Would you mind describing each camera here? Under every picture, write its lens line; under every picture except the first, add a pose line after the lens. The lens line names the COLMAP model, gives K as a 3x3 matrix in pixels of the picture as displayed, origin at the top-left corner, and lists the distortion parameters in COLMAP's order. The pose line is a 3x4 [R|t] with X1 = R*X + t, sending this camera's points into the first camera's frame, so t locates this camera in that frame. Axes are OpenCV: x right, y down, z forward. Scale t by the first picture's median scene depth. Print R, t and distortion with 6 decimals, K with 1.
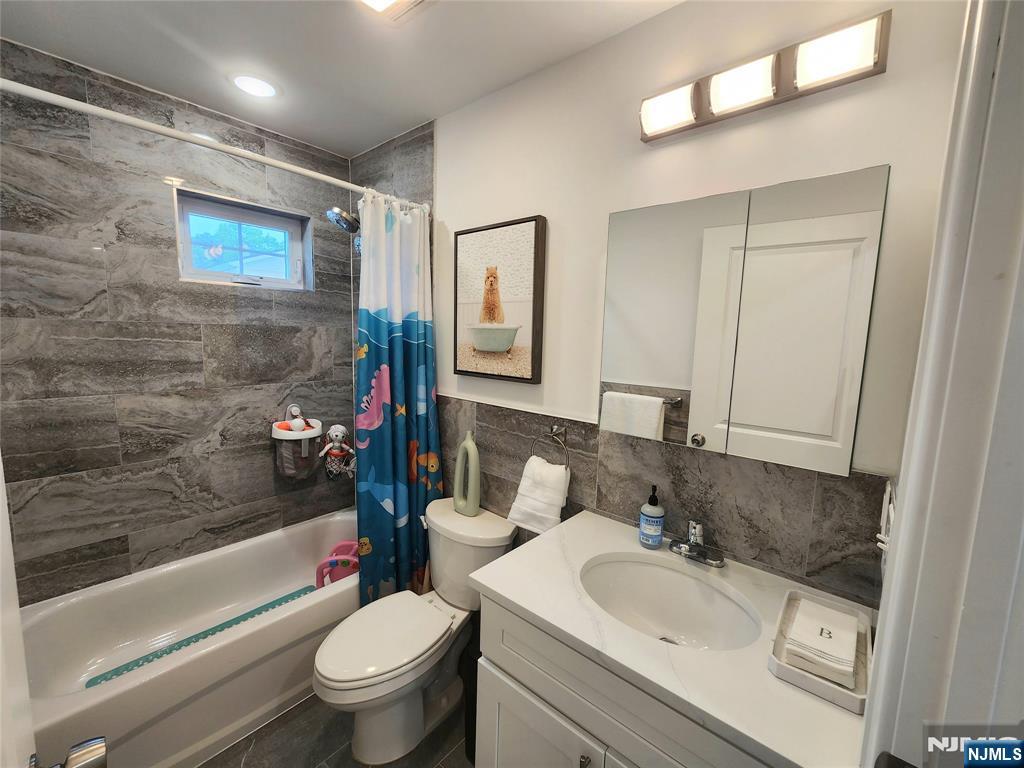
lens RADIAL K [[422.8, 0, 514.3], [0, 422.8, 387.2], [0, 0, 1]] dist [-0.002616, 0.001223]
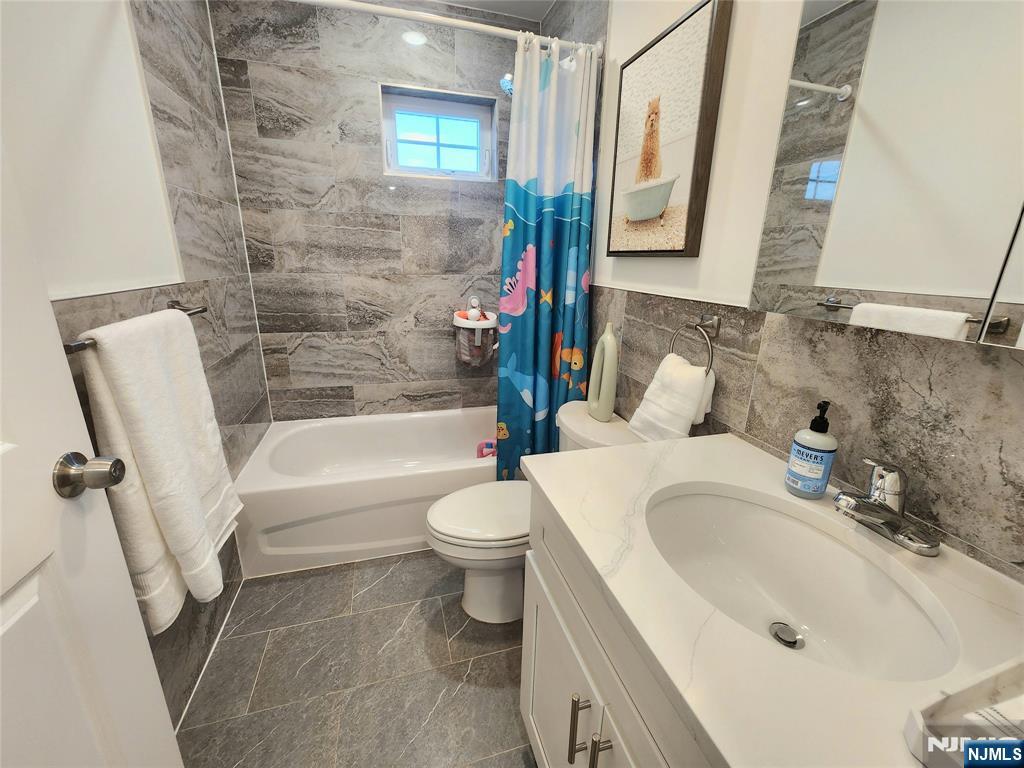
lens RADIAL K [[422.8, 0, 513.4], [0, 422.8, 389.2], [0, 0, 1]] dist [-0.002616, 0.001223]
pose [[0.838204, 0.148724, -0.524685, 0.200302], [-0.065523, 0.982591, 0.173844, 0.102924], [0.541406, -0.111338, 0.833357, 0.183345]]
